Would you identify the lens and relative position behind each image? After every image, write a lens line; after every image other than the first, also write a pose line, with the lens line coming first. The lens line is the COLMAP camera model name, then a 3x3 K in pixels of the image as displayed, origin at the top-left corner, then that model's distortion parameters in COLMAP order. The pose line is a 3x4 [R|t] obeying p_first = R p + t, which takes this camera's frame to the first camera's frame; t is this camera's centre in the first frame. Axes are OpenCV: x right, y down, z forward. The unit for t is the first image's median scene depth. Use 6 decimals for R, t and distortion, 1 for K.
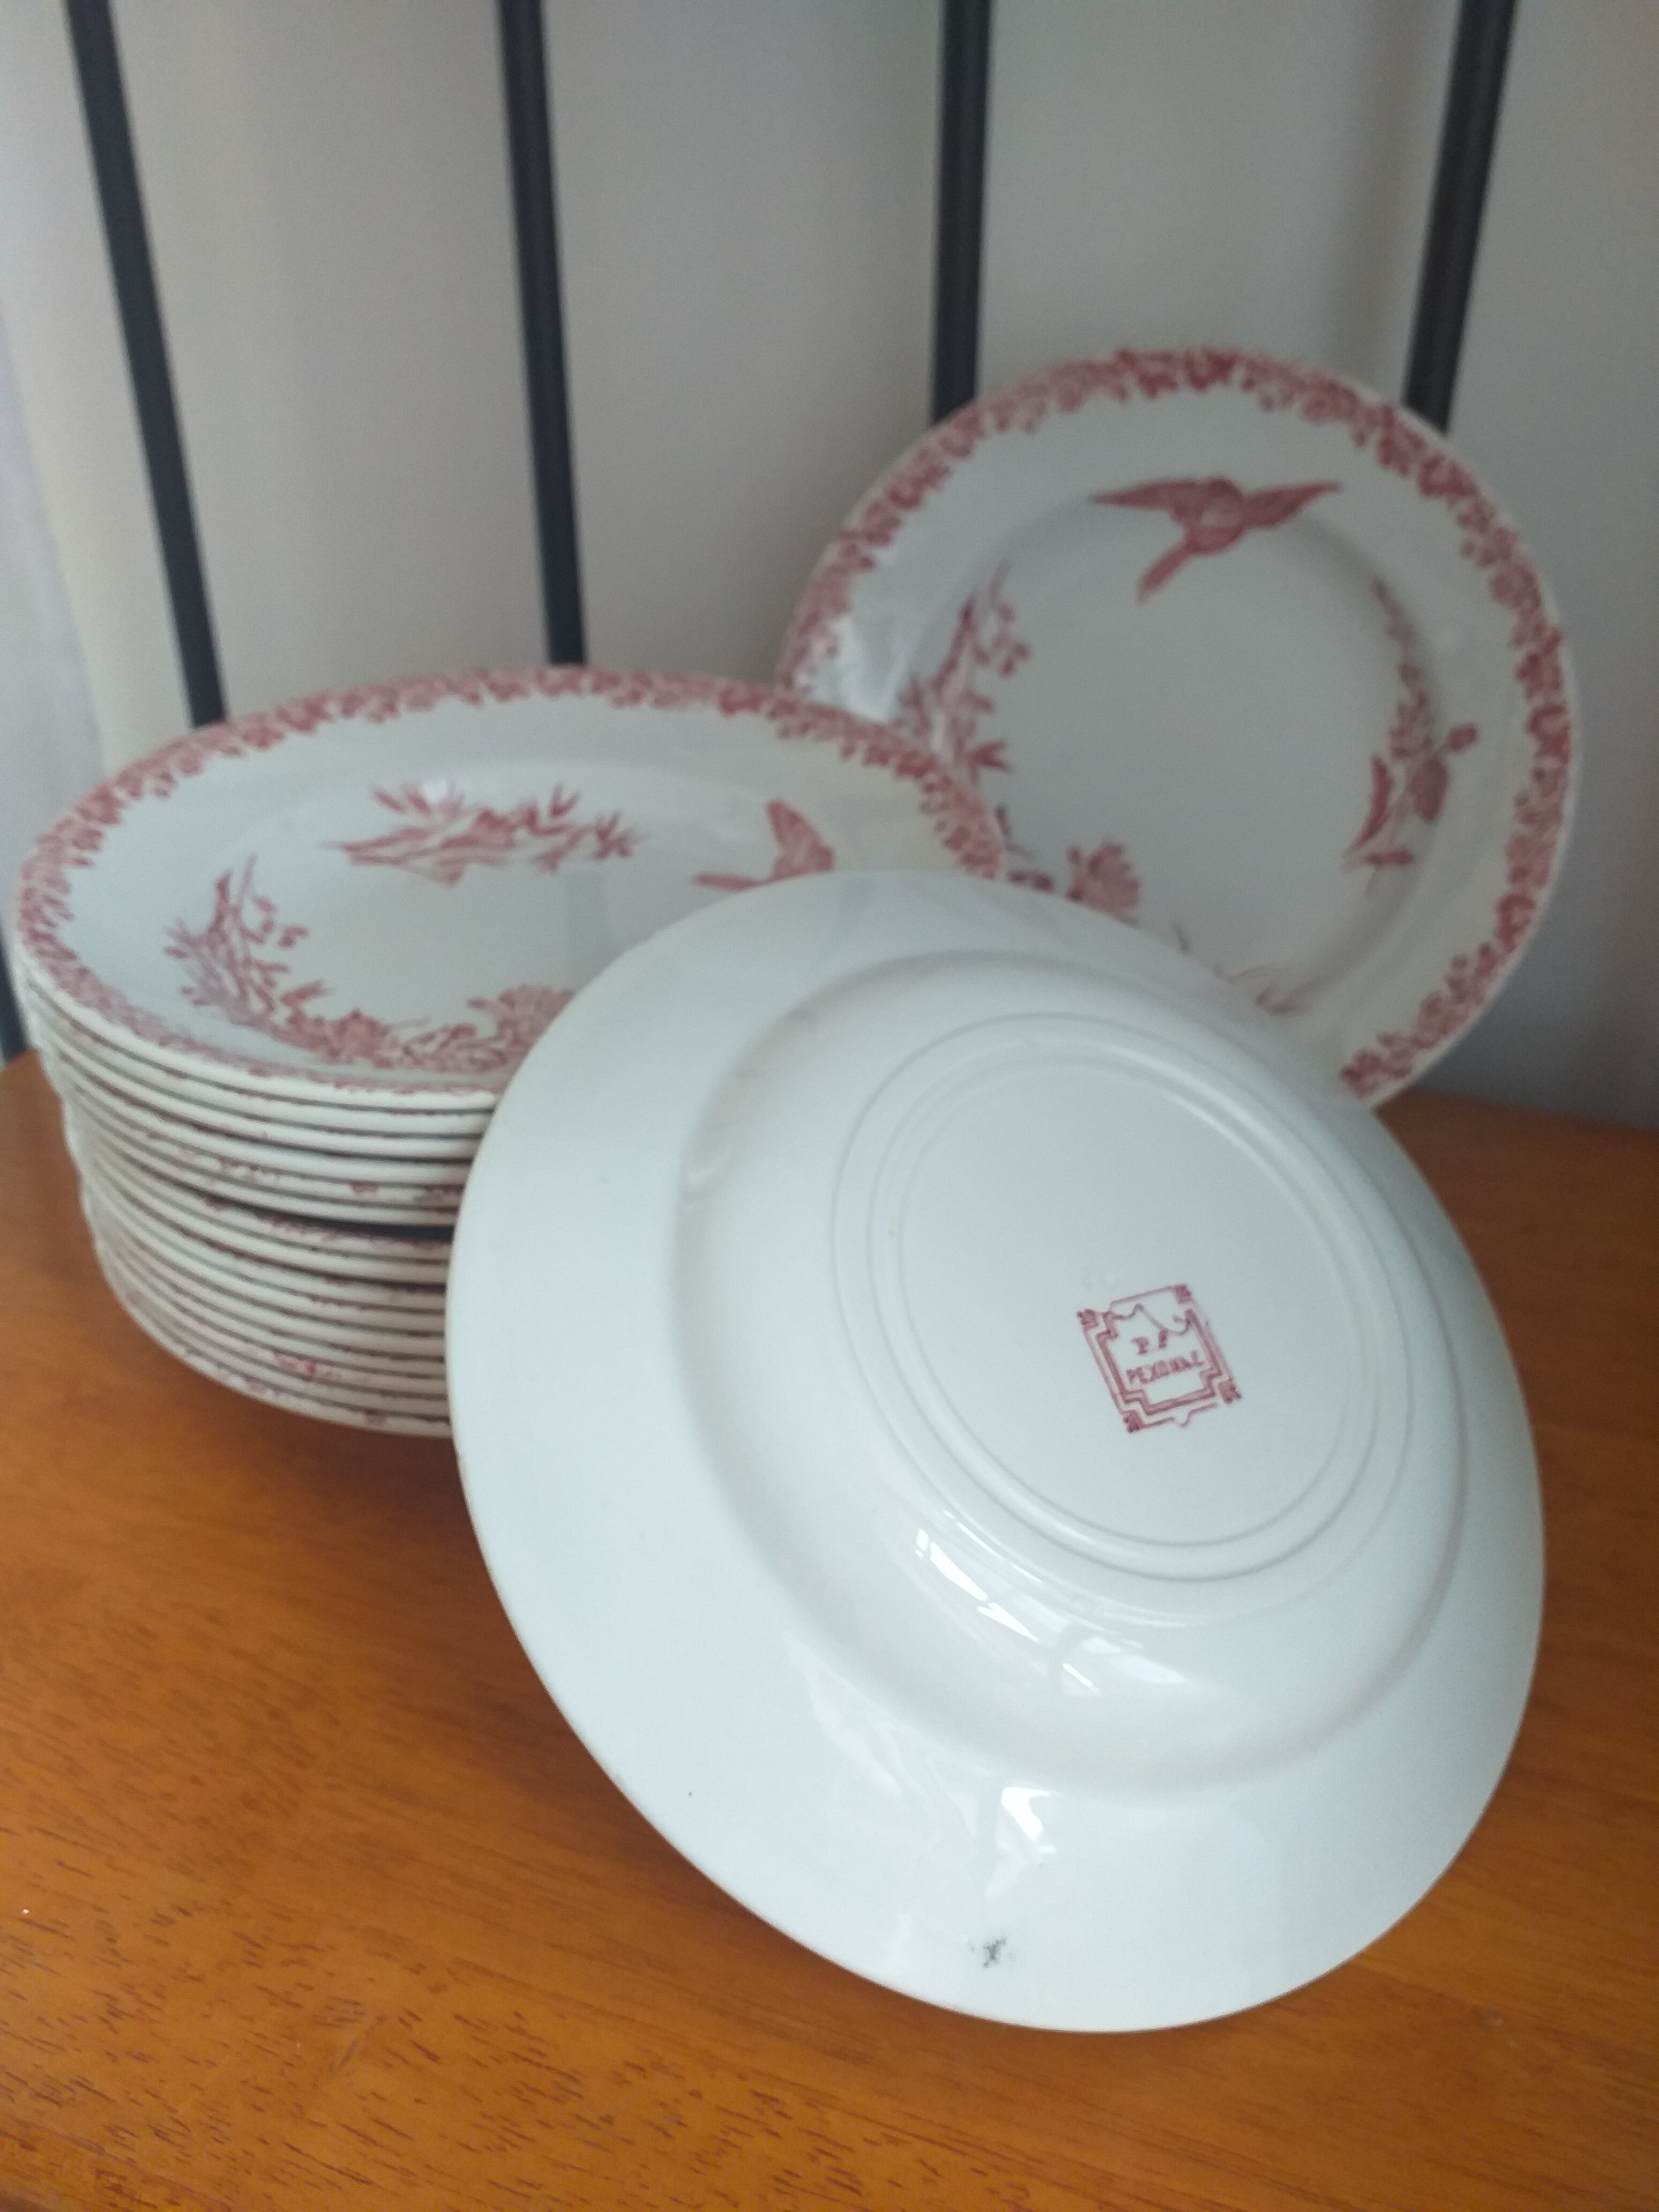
lens RADIAL K [[1902.9, 0, 722.2], [0, 1902.9, 1106.8], [0, 0, 1]] dist [0.050385, -0.123667]
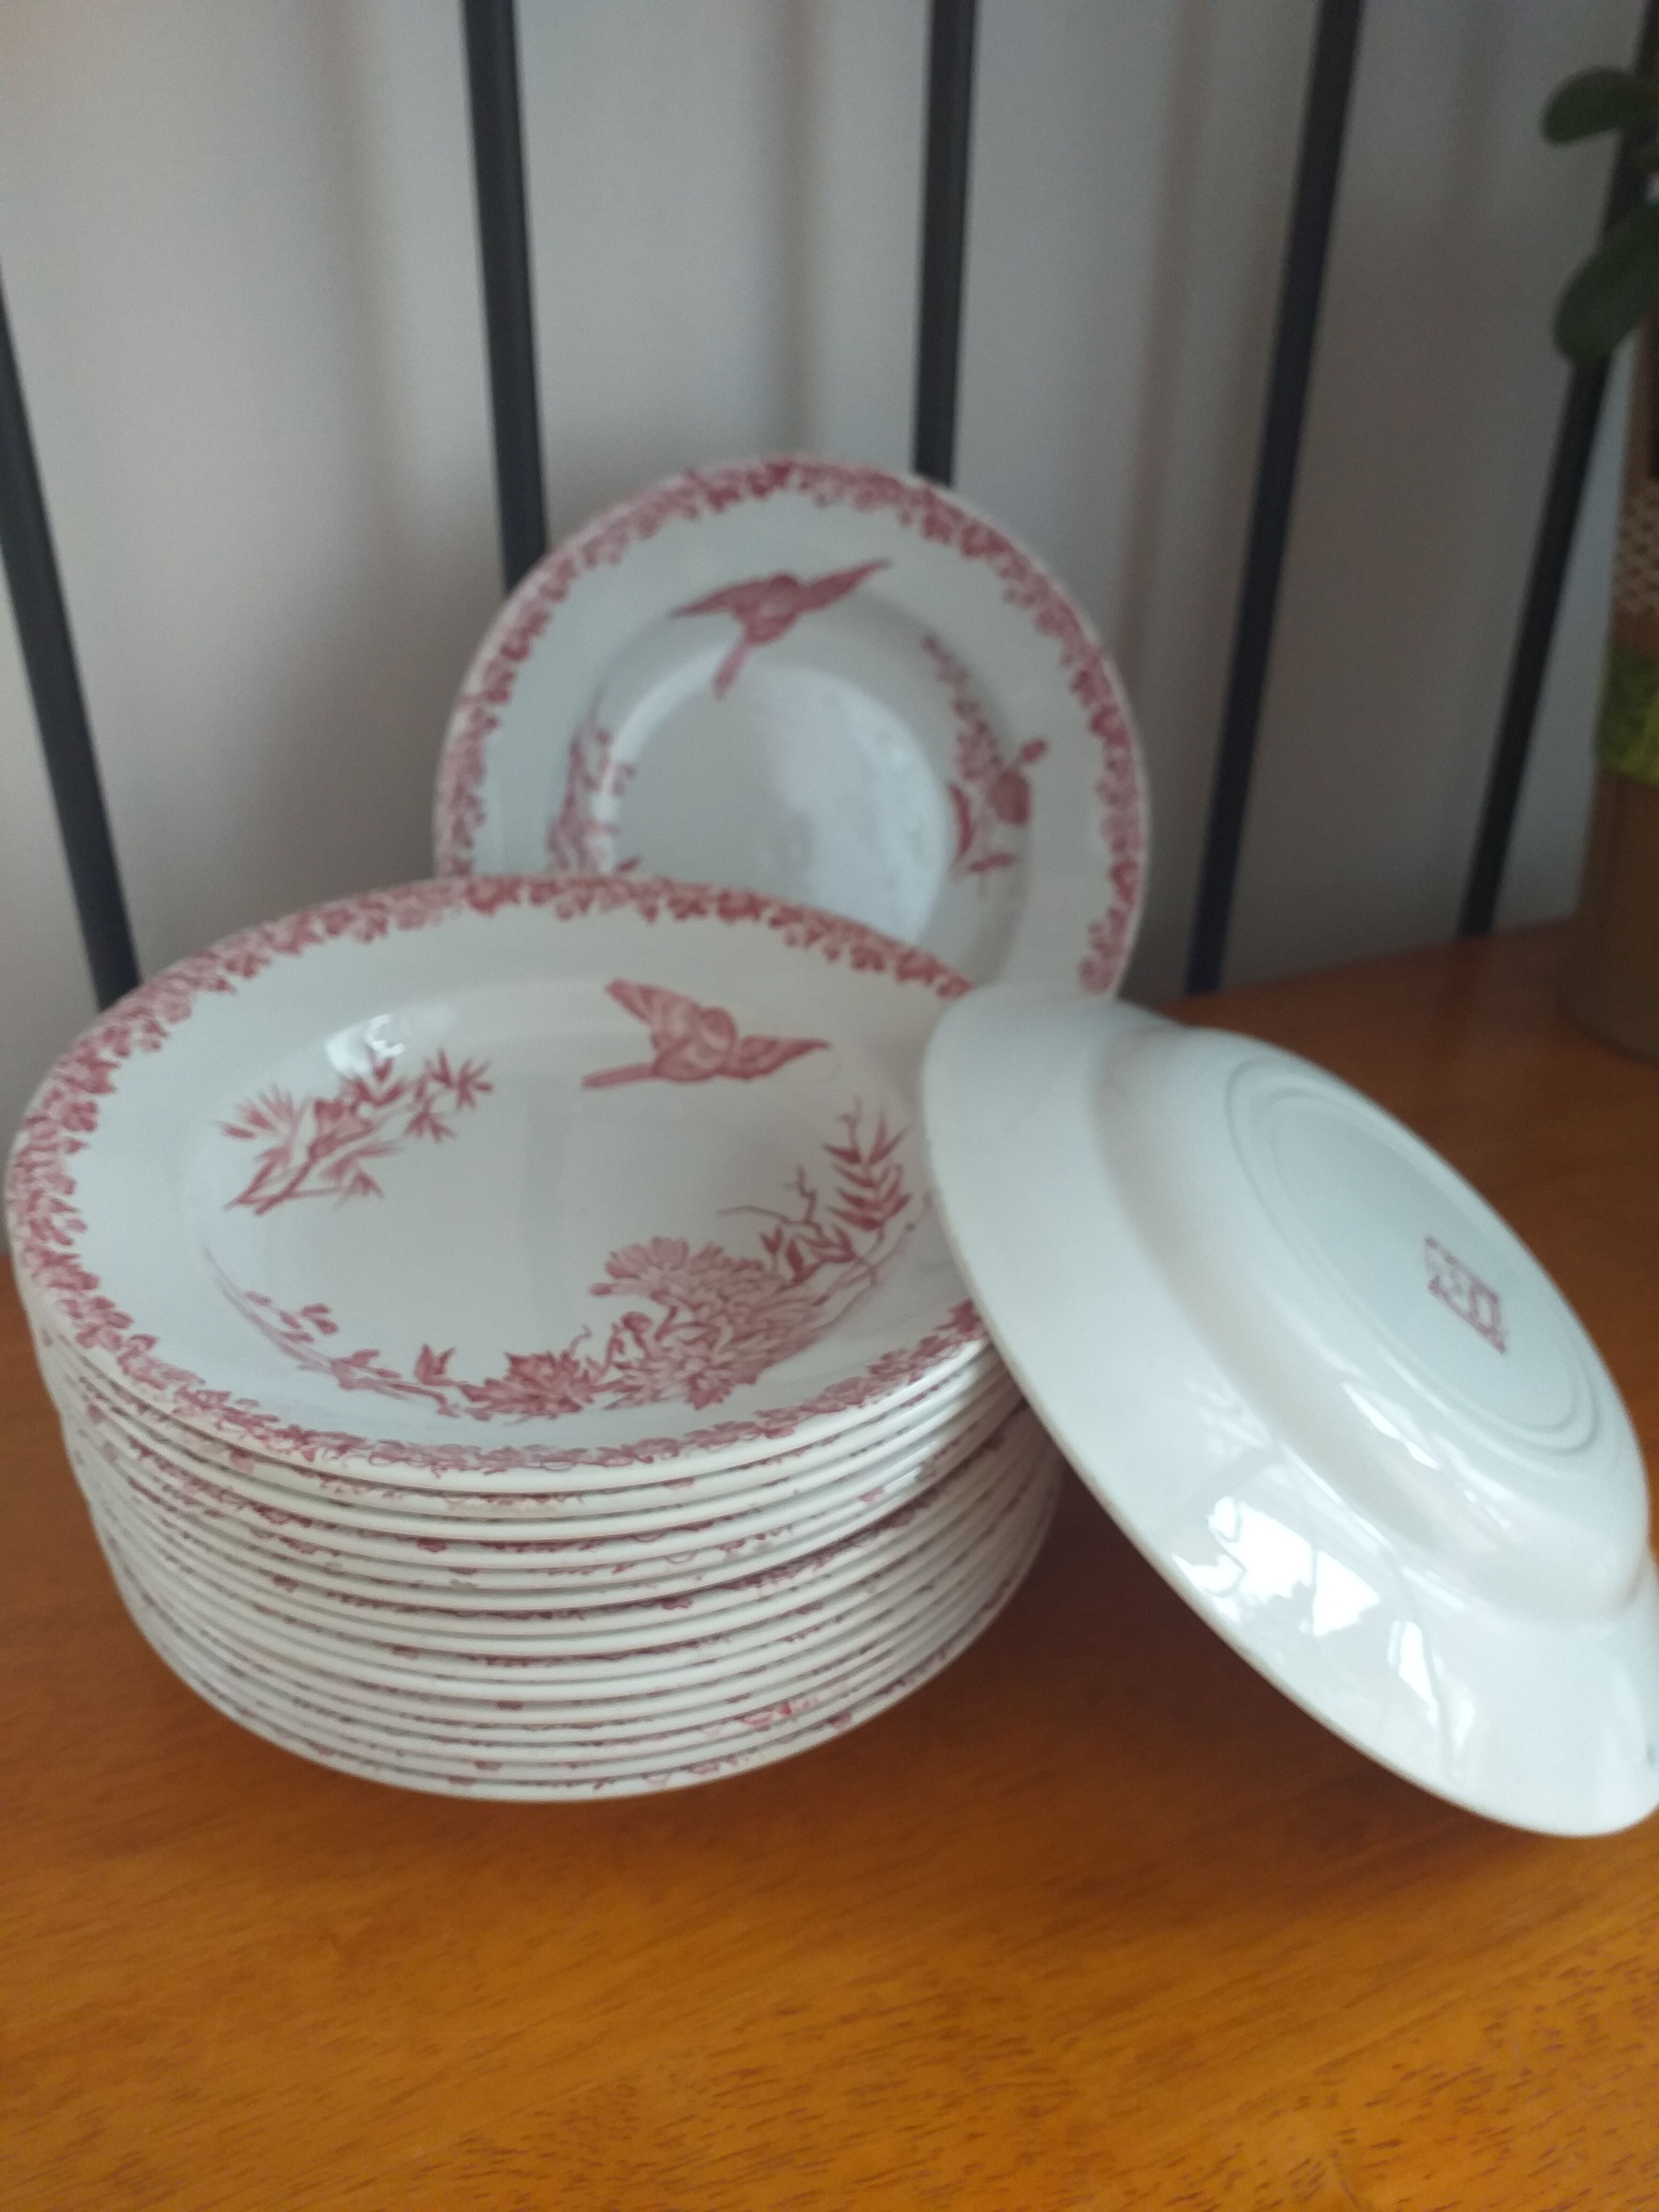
lens RADIAL K [[1902.9, 0, 796.9], [0, 1902.9, 1164.4], [0, 0, 1]] dist [0.050385, -0.123667]
pose [[0.687981, -0.378556, 0.619174, -0.559527], [0.351065, 0.920308, 0.172588, -0.216444], [-0.635166, 0.098633, 0.766052, 0.212245]]
